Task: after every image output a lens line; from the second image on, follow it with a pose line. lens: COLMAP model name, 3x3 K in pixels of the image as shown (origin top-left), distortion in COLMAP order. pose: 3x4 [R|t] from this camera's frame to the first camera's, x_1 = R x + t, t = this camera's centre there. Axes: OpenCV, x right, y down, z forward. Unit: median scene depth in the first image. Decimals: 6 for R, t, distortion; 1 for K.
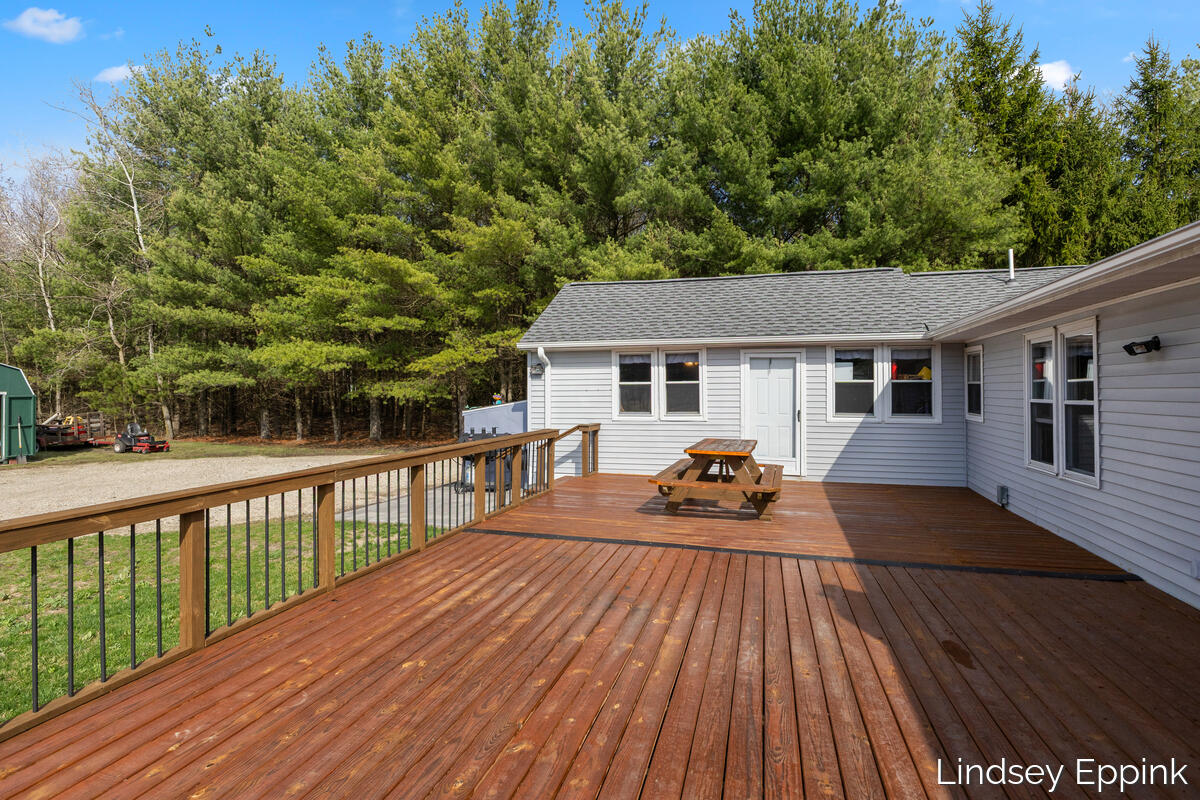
lens RADIAL K [[648.6, 0, 594.2], [0, 648.6, 388.4], [0, 0, 1]] dist [-0.016053, -0.000640]
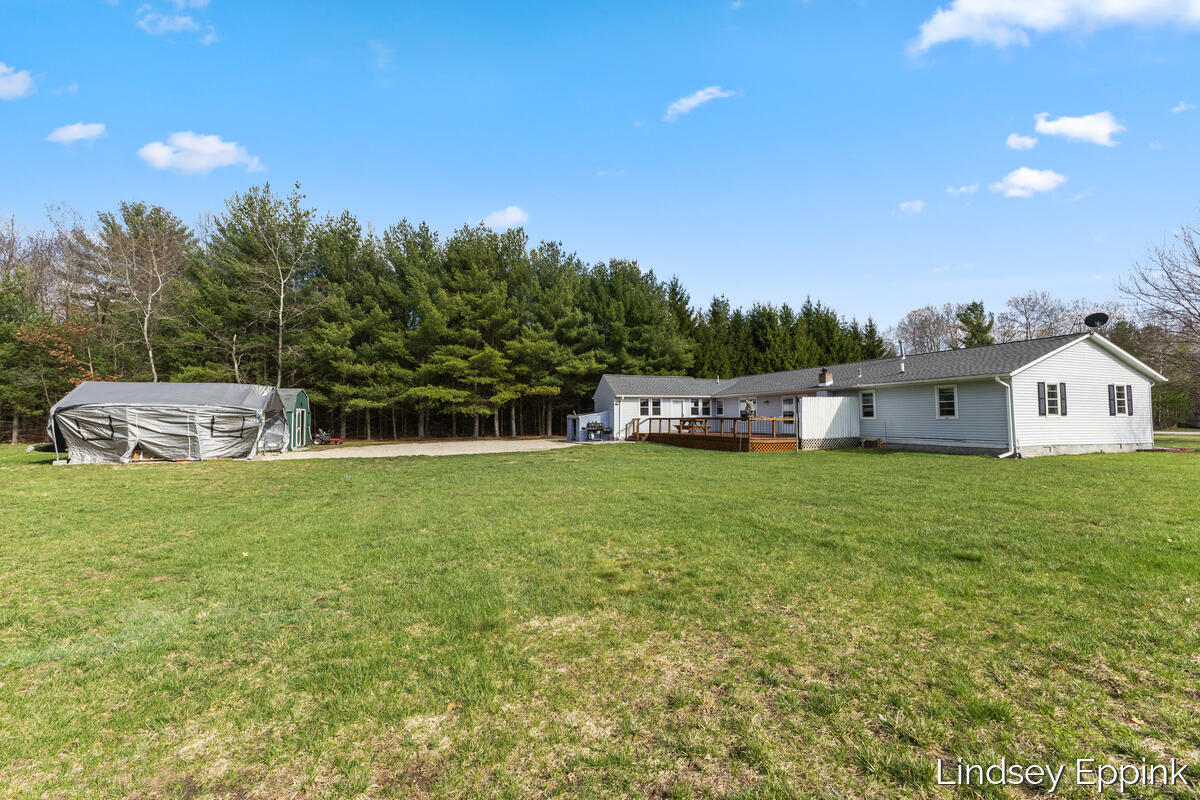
lens RADIAL K [[516.6, 0, 604.6], [0, 516.6, 416.1], [0, 0, 1]] dist [-0.000846, 0.001061]
pose [[0.798399, 0.001386, 0.602128, -1.858130], [-0.000665, 0.999999, -0.001420, 0.047364], [-0.602129, 0.000733, 0.798399, -1.160543]]
